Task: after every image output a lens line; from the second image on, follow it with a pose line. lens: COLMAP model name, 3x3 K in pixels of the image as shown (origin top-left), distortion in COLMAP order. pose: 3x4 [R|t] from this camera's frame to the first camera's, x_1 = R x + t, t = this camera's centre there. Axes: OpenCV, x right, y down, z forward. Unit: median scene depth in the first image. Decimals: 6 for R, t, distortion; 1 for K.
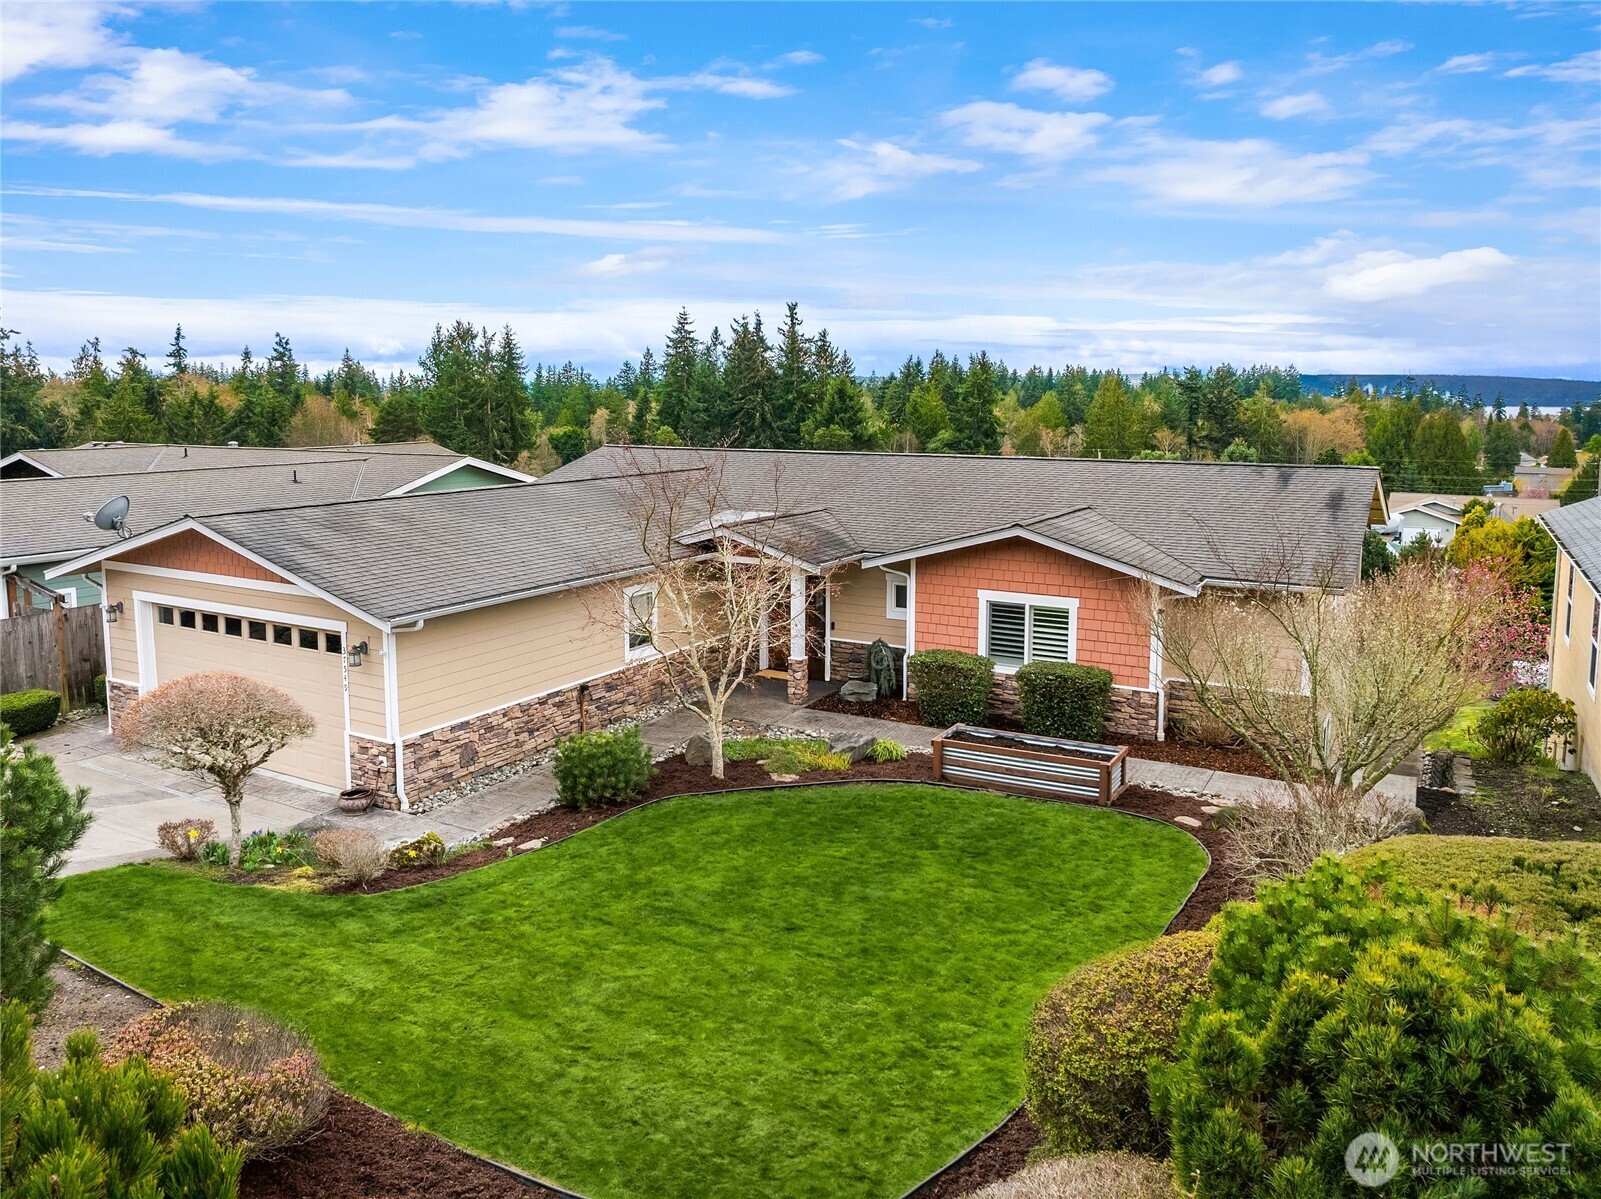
lens RADIAL K [[1337.4, 0, 799.9], [0, 1337.4, 597.5], [0, 0, 1]] dist [0.002823, -0.009150]
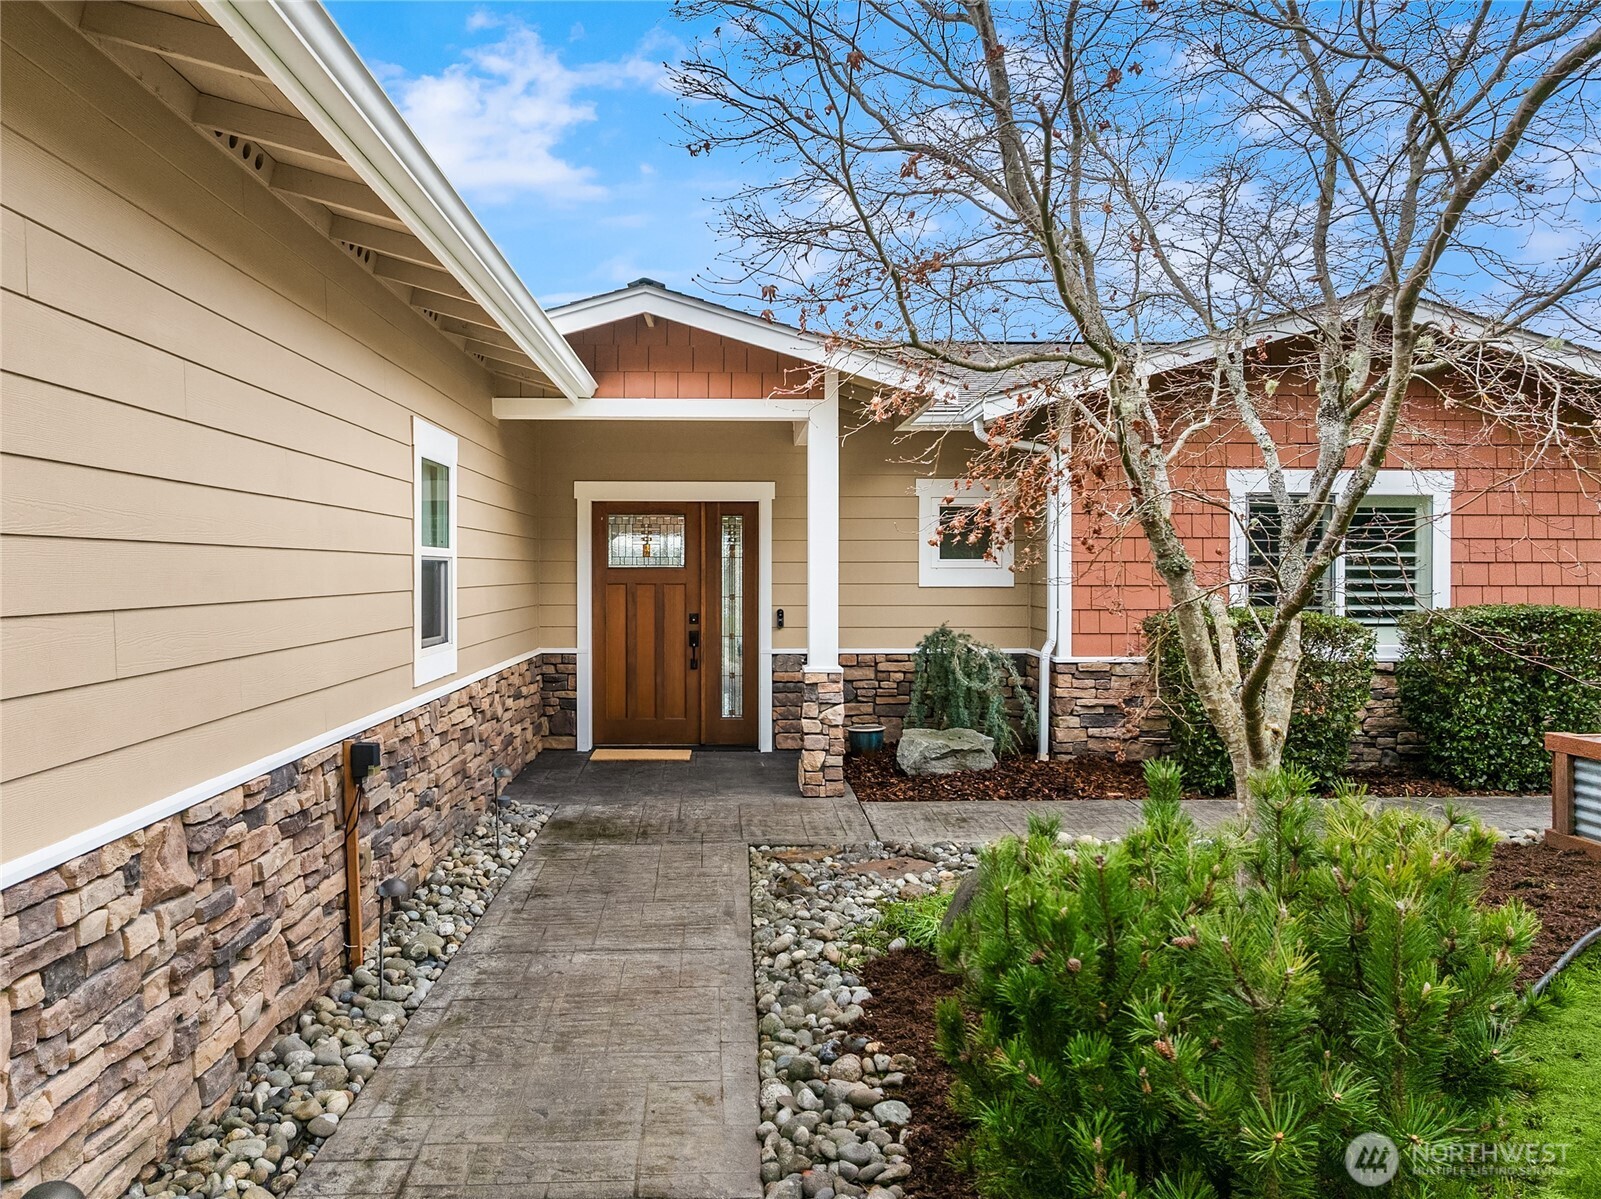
lens RADIAL K [[1337.4, 0, 801.3], [0, 1337.4, 600.3], [0, 0, 1]] dist [0.002823, -0.009150]
pose [[0.851031, -0.024869, 0.524527, -0.227120], [0.101965, 0.987692, -0.118607, 0.079024], [-0.515121, 0.154421, 0.843092, 0.778308]]
